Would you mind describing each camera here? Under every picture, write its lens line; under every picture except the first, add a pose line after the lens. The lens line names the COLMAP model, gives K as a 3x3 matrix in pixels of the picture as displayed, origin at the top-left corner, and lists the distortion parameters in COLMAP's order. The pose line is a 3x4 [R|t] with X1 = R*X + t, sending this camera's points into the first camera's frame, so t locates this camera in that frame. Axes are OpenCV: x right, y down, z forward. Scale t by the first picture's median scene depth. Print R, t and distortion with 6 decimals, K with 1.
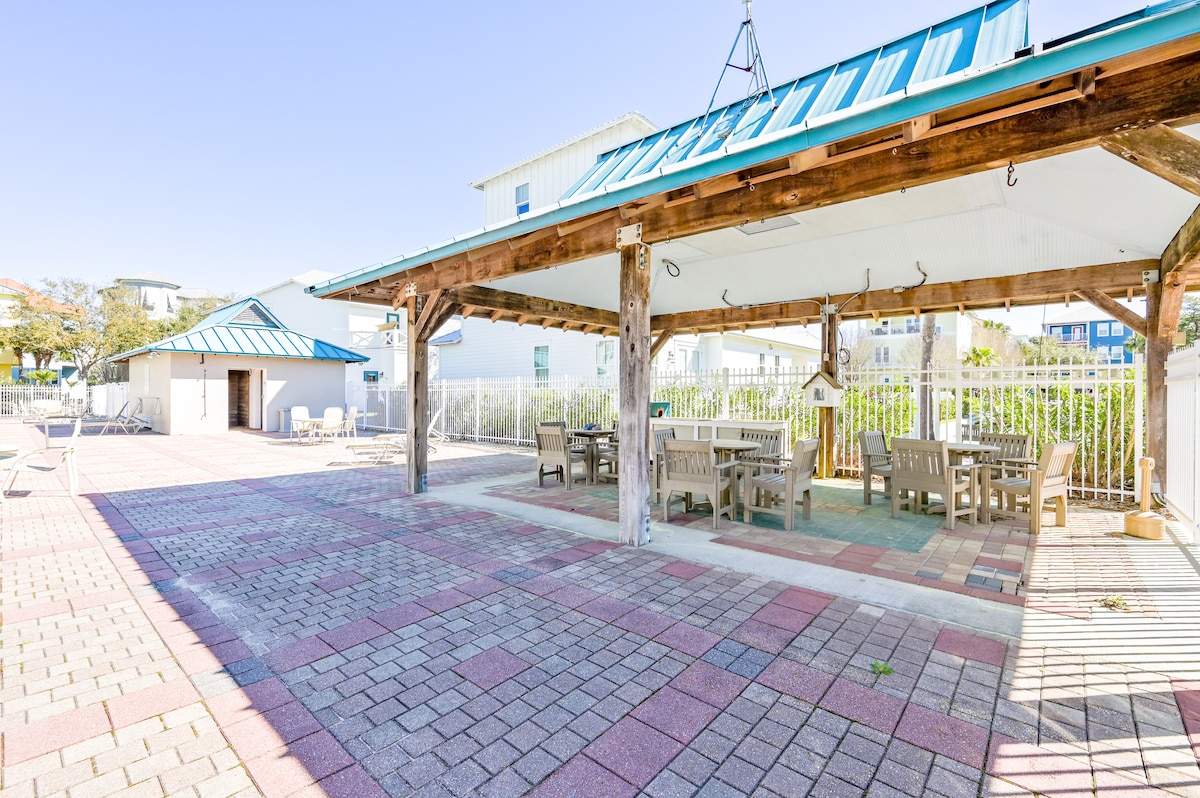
lens RADIAL K [[526.6, 0, 591.0], [0, 526.6, 392.3], [0, 0, 1]] dist [0.001863, 0.000242]
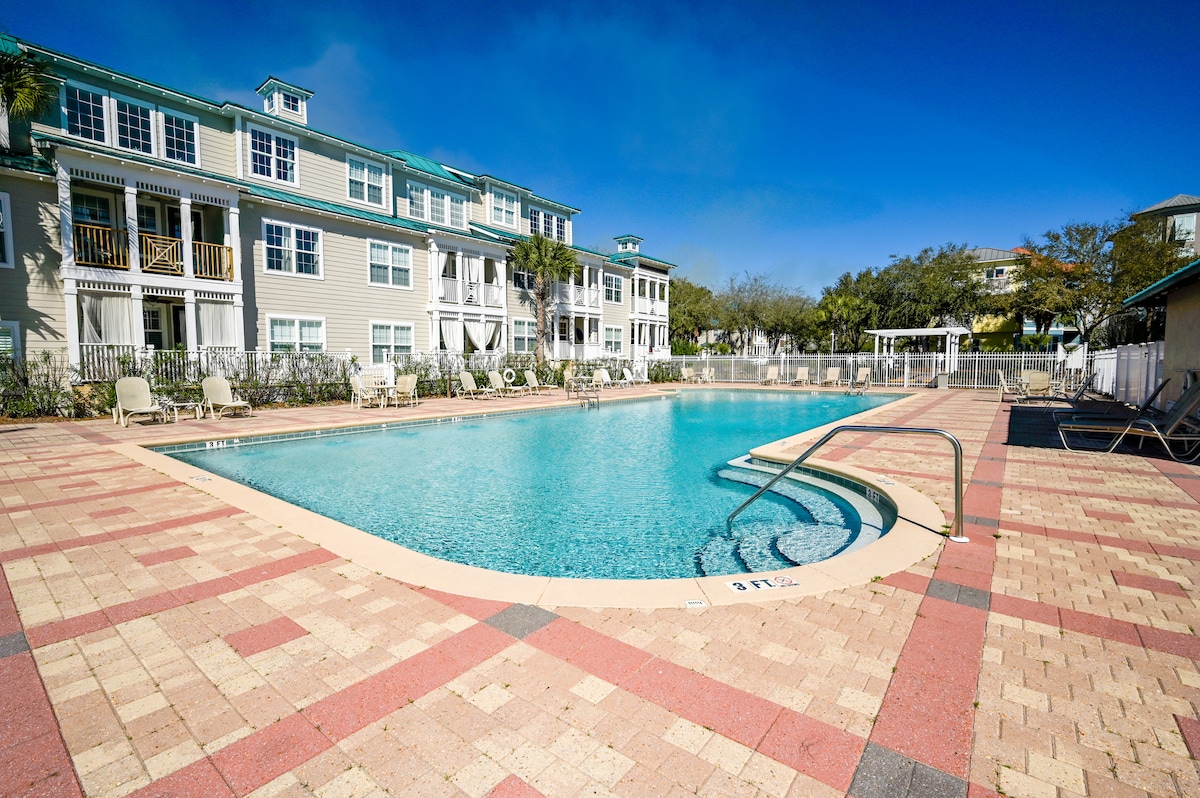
lens RADIAL K [[526.6, 0, 592.7], [0, 526.6, 390.4], [0, 0, 1]] dist [0.001863, 0.000242]
pose [[0.053882, 0.055654, -0.996995, -0.158745], [0.004221, 0.998424, 0.055962, -0.000915], [0.998538, -0.007223, 0.053562, 0.167831]]
